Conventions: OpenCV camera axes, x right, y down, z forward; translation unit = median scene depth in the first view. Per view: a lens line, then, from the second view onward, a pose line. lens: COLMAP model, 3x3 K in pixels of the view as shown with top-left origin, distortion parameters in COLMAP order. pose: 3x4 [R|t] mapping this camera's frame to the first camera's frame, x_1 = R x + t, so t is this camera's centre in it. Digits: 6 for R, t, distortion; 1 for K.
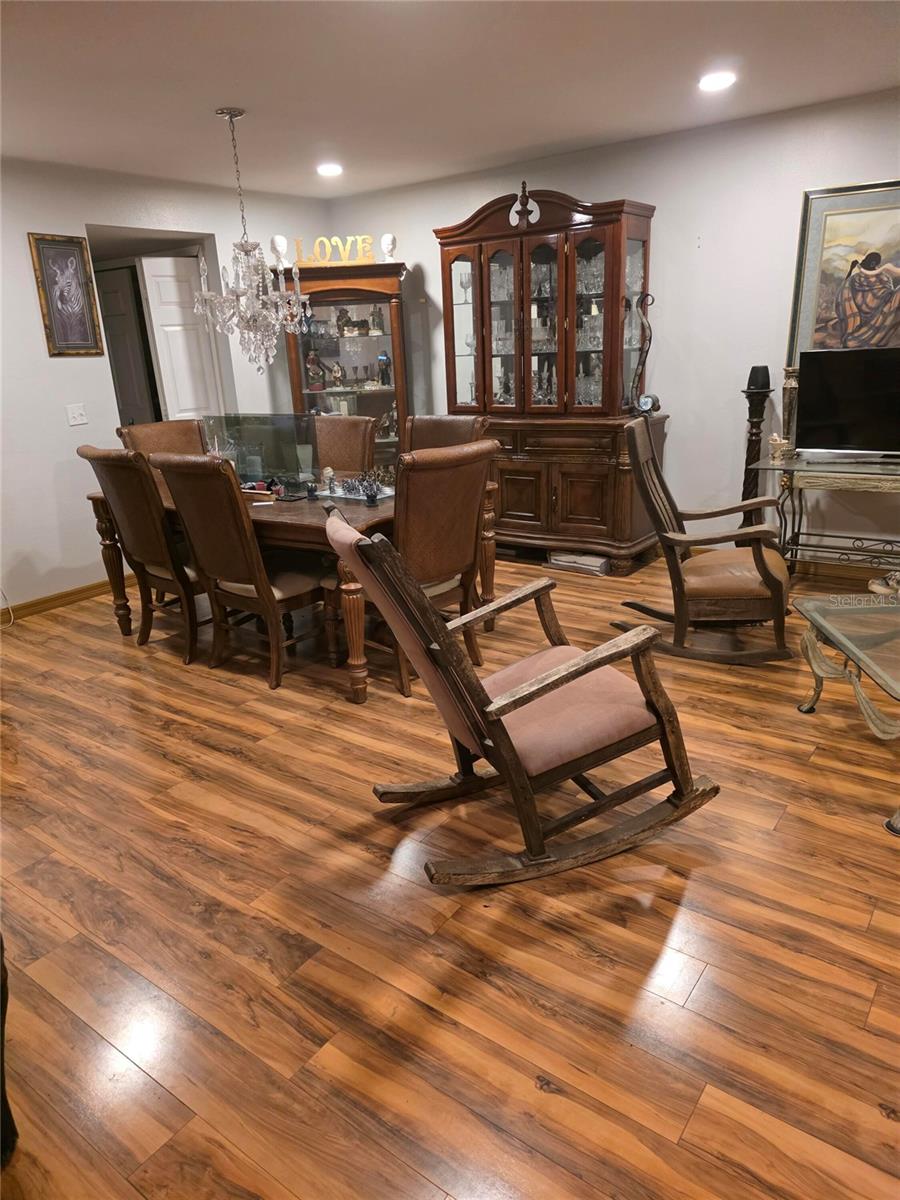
lens RADIAL K [[793.9, 0, 437.1], [0, 793.9, 607.4], [0, 0, 1]] dist [0.063684, -0.058556]
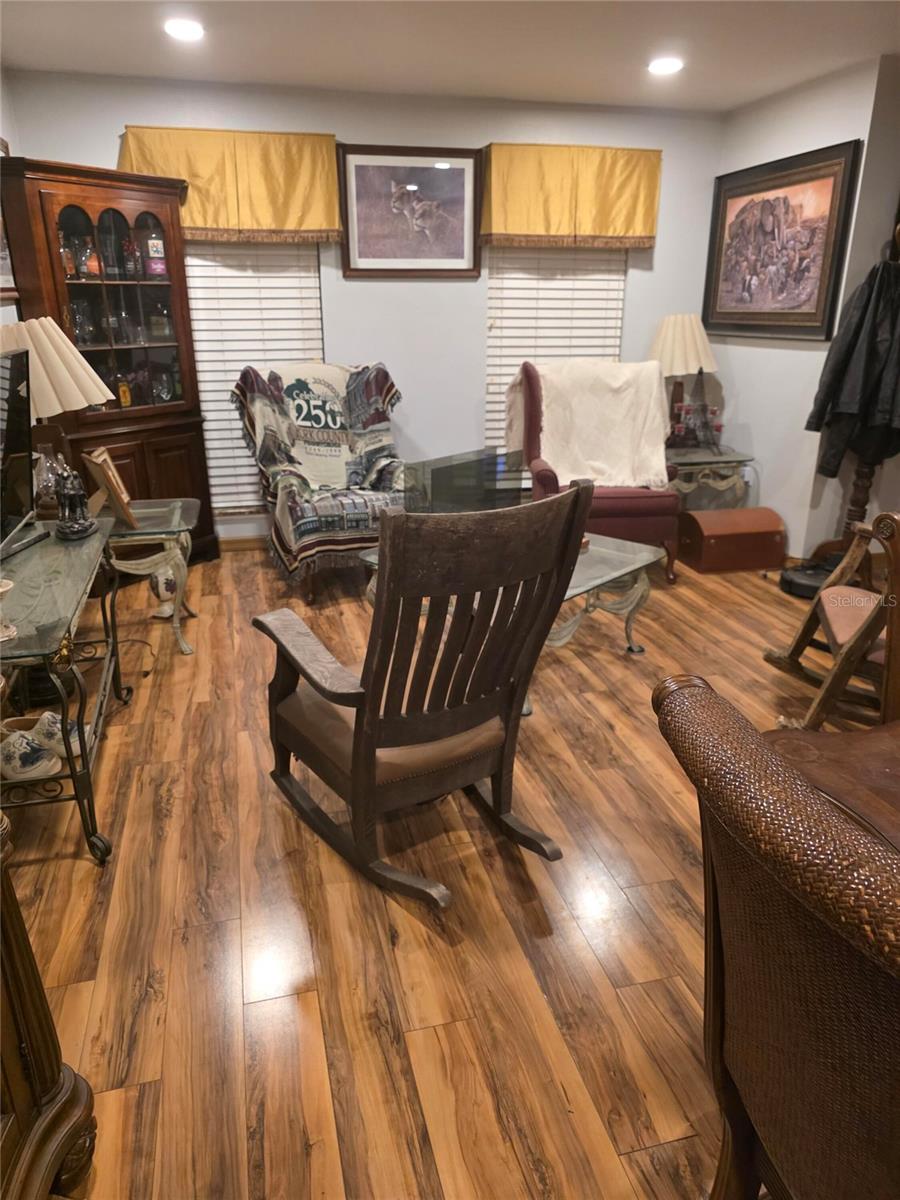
lens RADIAL K [[803.7, 0, 445.7], [0, 803.7, 593.6], [0, 0, 1]] dist [0.040096, -0.040985]
pose [[-0.776580, -0.160471, 0.609239, -0.016596], [0.244391, 0.814568, 0.526072, -0.425498], [-0.580686, 0.557430, -0.593360, 1.300053]]
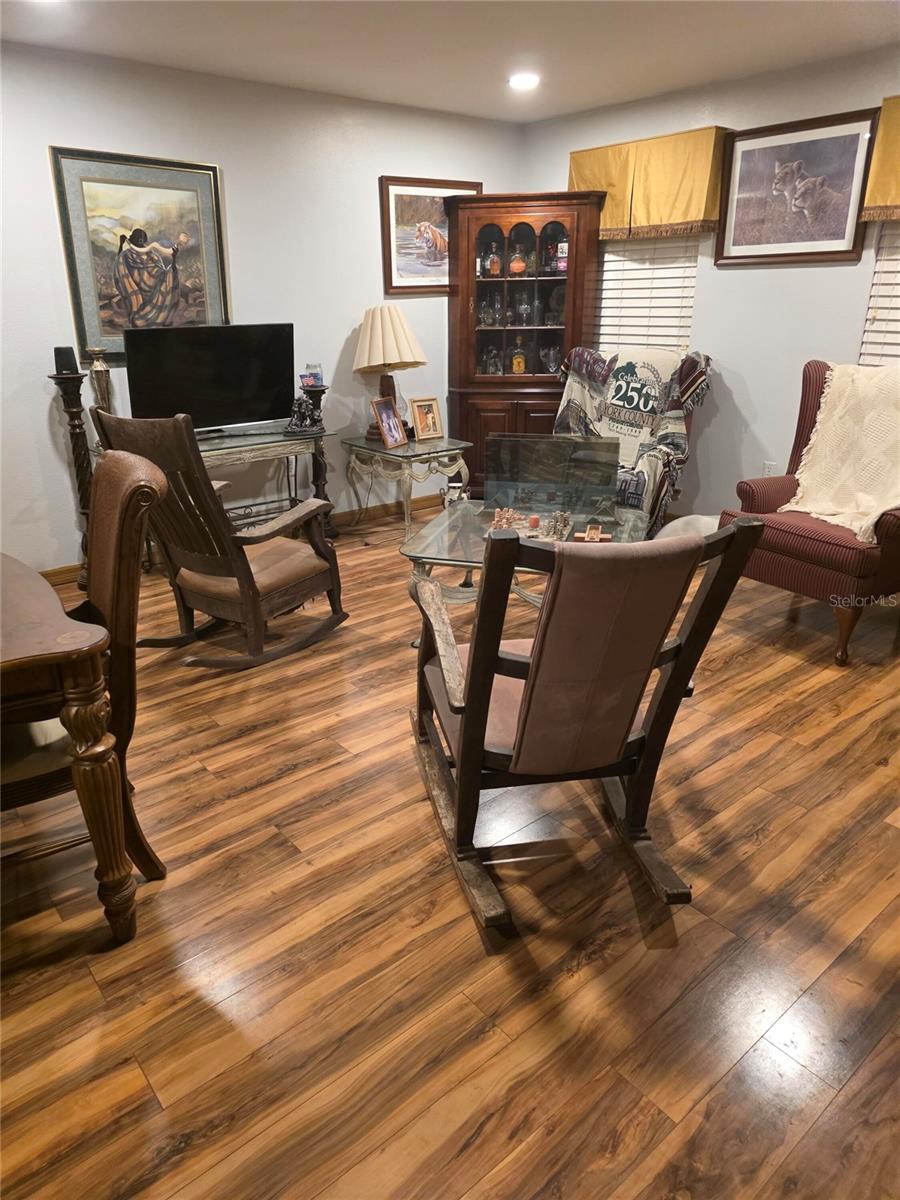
lens RADIAL K [[803.7, 0, 445.7], [0, 803.7, 593.6], [0, 0, 1]] dist [0.040096, -0.040985]
pose [[0.234030, -0.293384, 0.926907, -0.459151], [0.311706, 0.925697, 0.214300, -0.140853], [-0.920907, 0.238770, 0.308090, 0.515626]]
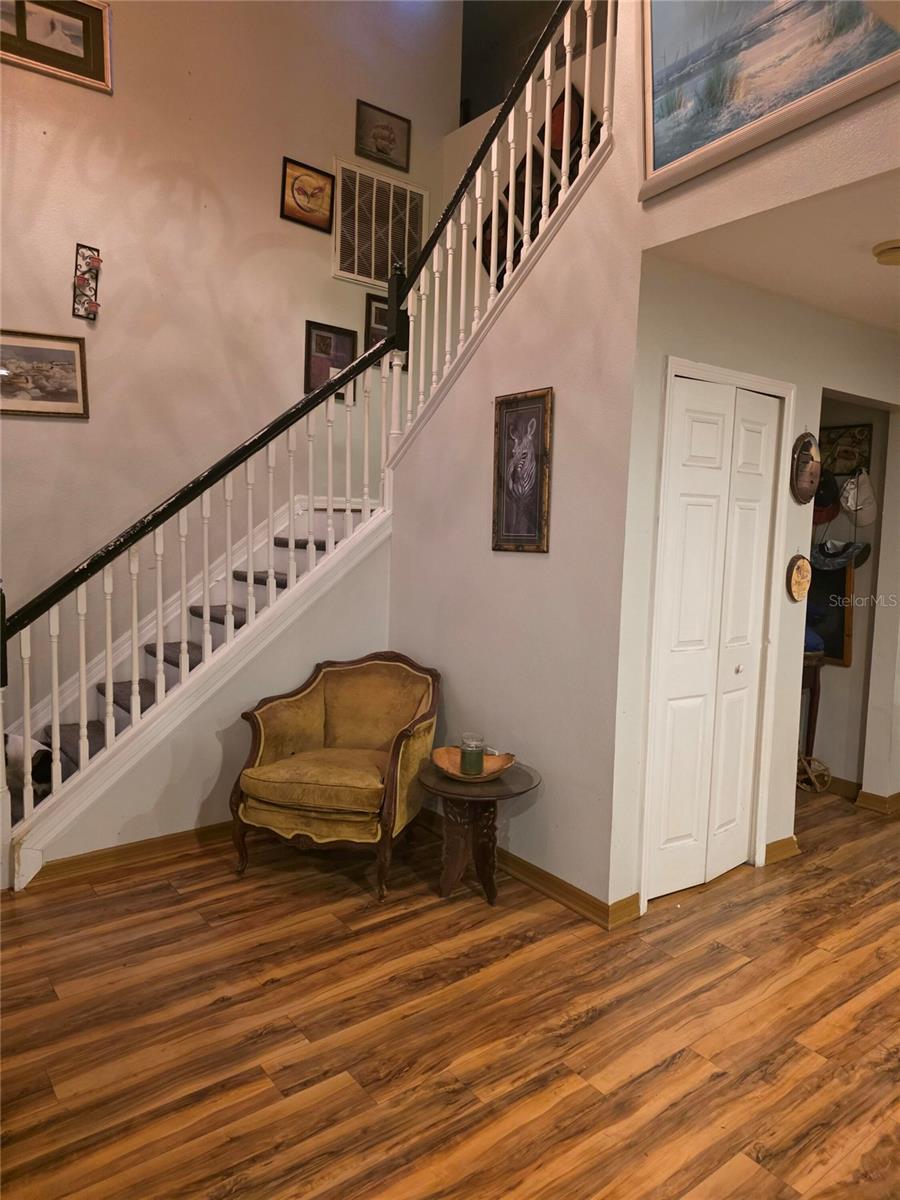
lens RADIAL K [[803.7, 0, 445.7], [0, 803.7, 593.6], [0, 0, 1]] dist [0.040096, -0.040985]
pose [[-0.272583, 0.125543, -0.953906, 0.219522], [-0.327092, 0.920306, 0.214589, -0.131943], [0.904826, 0.370508, -0.209796, 0.349299]]
